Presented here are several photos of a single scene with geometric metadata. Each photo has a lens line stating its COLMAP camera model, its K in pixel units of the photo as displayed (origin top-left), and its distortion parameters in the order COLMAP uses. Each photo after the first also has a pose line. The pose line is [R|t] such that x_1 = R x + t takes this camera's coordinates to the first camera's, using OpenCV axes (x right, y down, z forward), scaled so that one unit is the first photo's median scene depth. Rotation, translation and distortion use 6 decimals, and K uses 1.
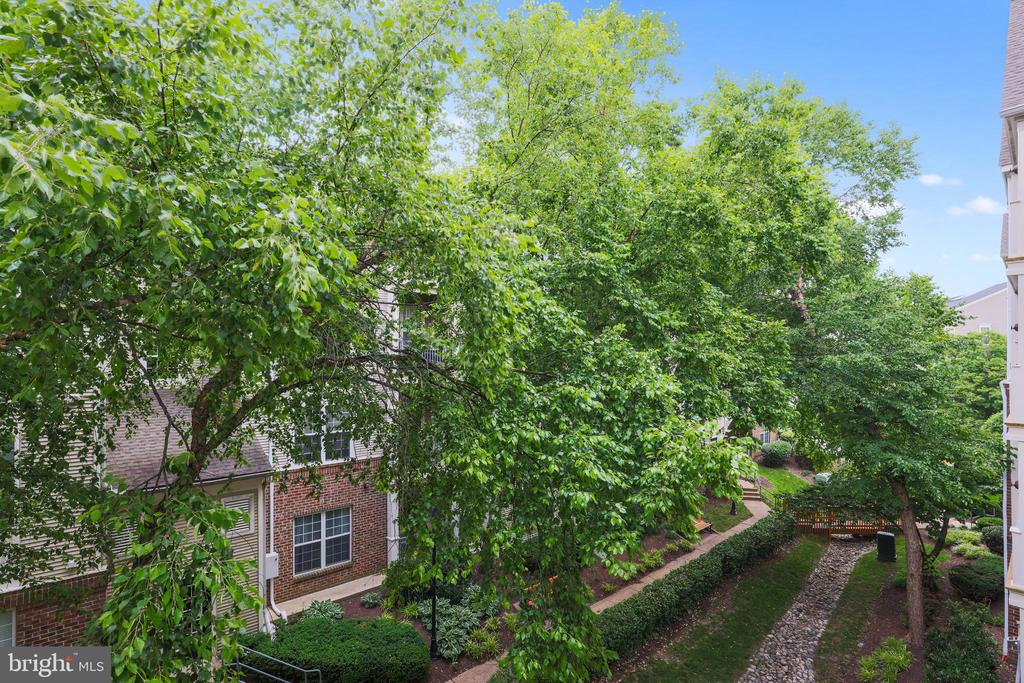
lens RADIAL K [[509.6, 0, 487.3], [0, 509.6, 358.8], [0, 0, 1]] dist [0.017575, -0.000042]
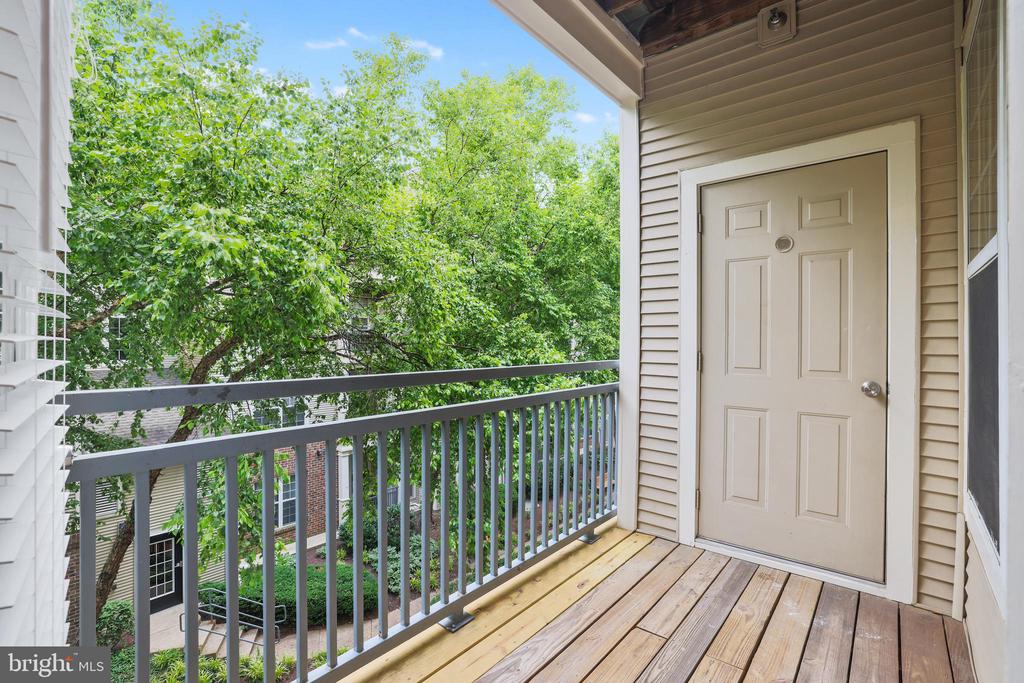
lens RADIAL K [[453.7, 0, 512.0], [0, 453.7, 341.5], [0, 0, 1]] dist [0.001393, 0.016591]
pose [[0.984169, 0.001881, 0.177225, 0.002290], [-0.001414, 0.999995, -0.002765, 0.012771], [-0.177229, 0.002471, 0.984166, -0.233543]]
